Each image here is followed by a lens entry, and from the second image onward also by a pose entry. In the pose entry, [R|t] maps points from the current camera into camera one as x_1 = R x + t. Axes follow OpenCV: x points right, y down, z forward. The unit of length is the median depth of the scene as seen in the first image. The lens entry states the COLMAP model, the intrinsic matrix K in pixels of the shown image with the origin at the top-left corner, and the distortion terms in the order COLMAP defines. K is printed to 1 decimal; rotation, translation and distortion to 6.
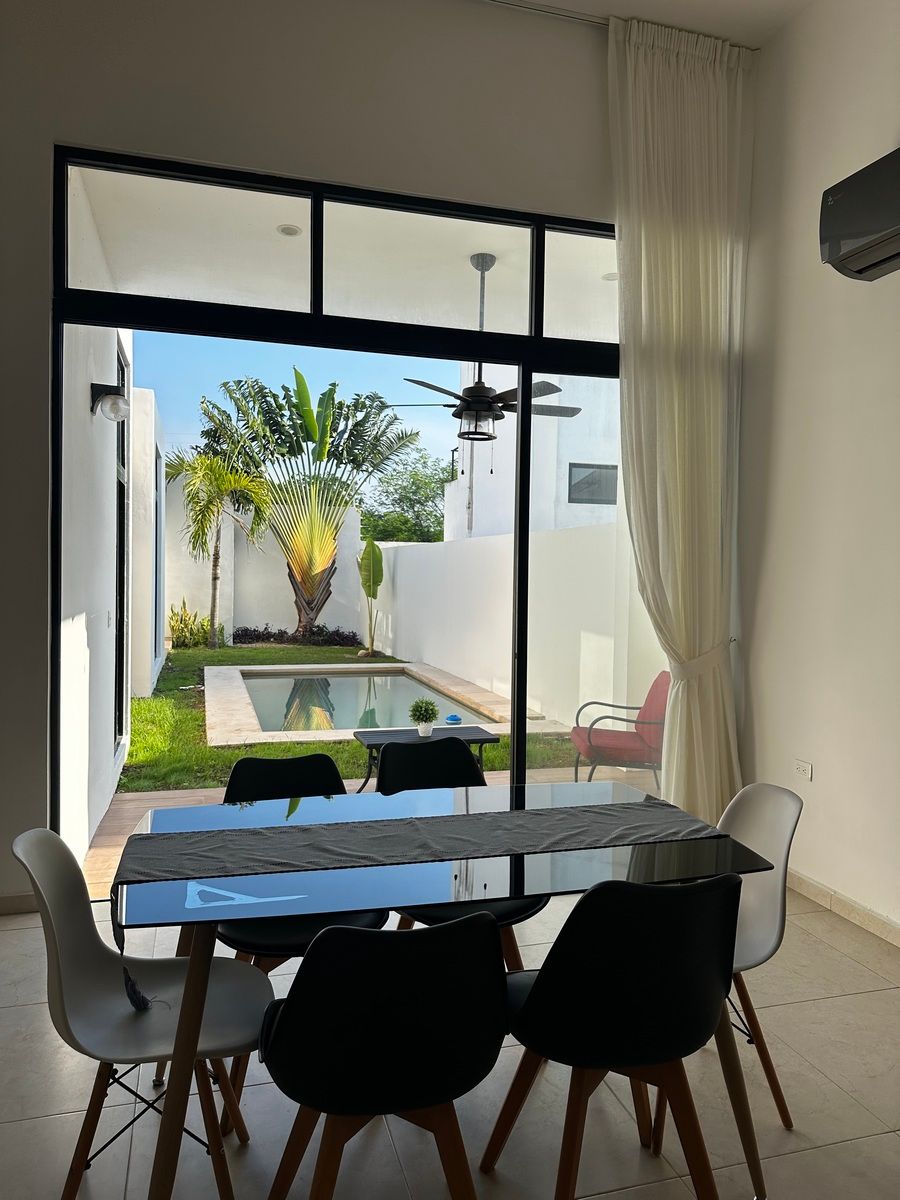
lens RADIAL K [[846.9, 0, 450.0], [0, 846.9, 600.0], [0, 0, 1]] dist [0.089161, -0.098558]
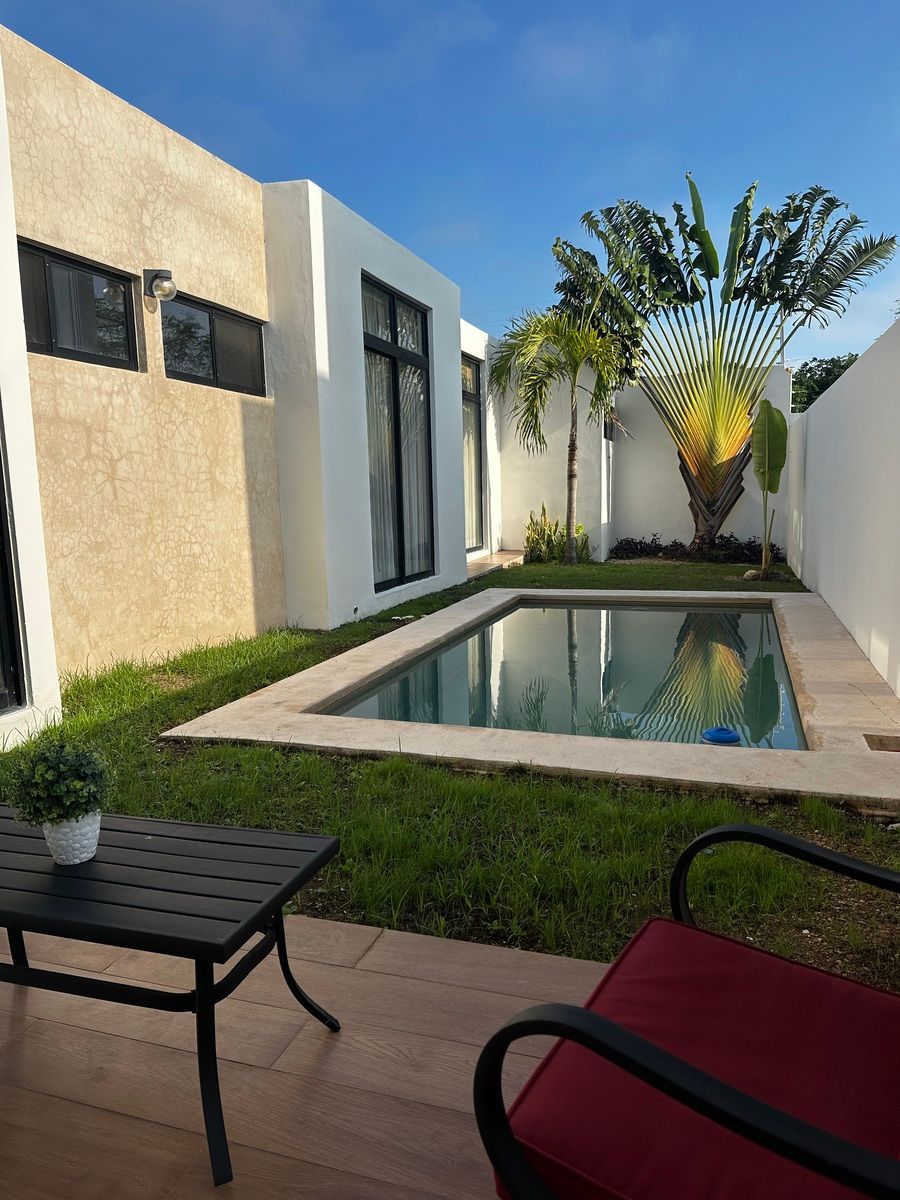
lens RADIAL K [[846.9, 0, 450.0], [0, 846.9, 600.0], [0, 0, 1]] dist [0.089161, -0.098558]
pose [[0.826113, 0.031359, -0.562631, 0.069079], [0.024665, 0.995481, 0.091700, 0.012389], [0.562965, -0.089632, 0.821606, 0.254583]]
